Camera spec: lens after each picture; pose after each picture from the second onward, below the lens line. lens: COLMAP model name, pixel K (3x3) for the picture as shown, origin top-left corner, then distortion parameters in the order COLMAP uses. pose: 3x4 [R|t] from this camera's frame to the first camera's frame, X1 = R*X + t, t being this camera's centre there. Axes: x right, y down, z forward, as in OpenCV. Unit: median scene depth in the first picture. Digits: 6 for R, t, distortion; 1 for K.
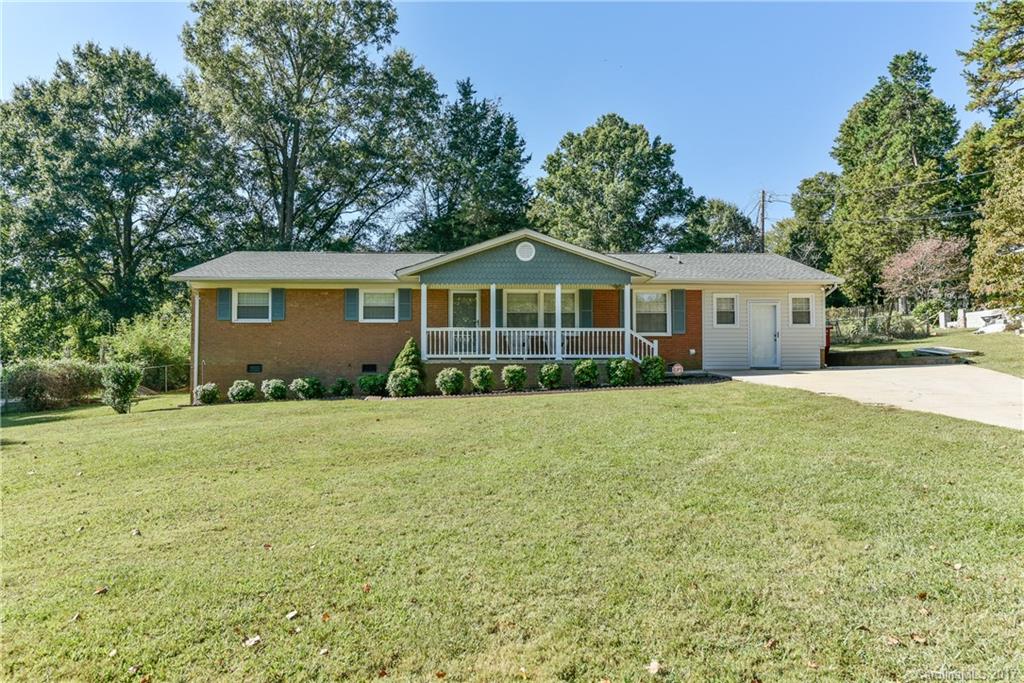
lens RADIAL K [[705.7, 0, 512.1], [0, 705.7, 343.8], [0, 0, 1]] dist [-0.002594, 0.003730]
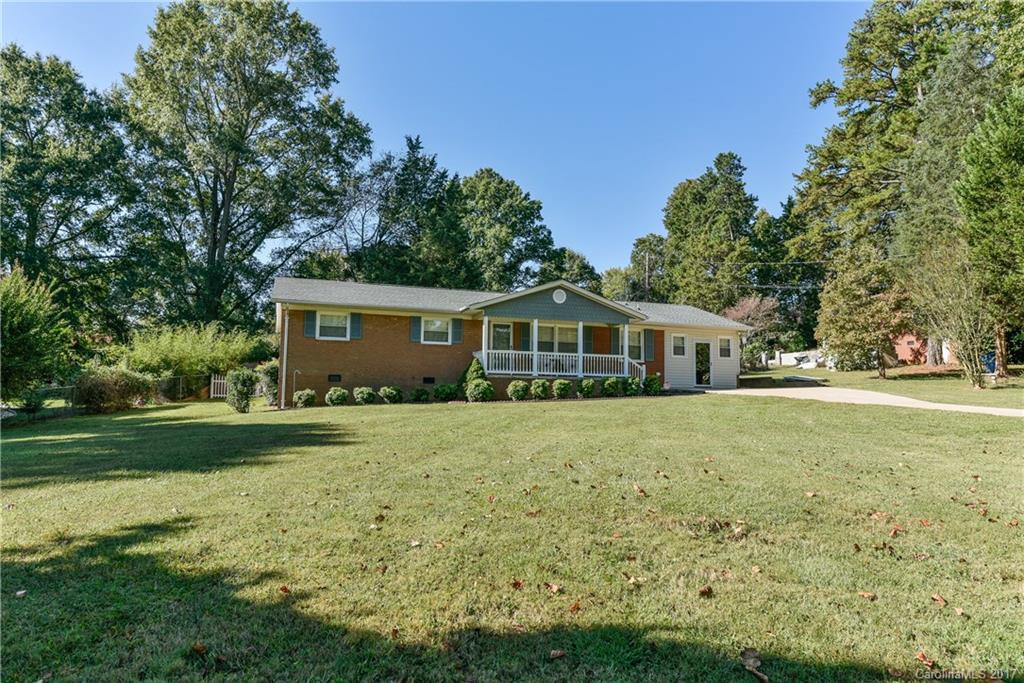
lens RADIAL K [[705.7, 0, 512.1], [0, 705.7, 343.8], [0, 0, 1]] dist [-0.002594, 0.003730]
pose [[0.952602, 0.039943, 0.301586, -0.437735], [-0.027267, 0.998564, -0.046124, 0.023187], [-0.302995, 0.035714, 0.952323, -0.237732]]
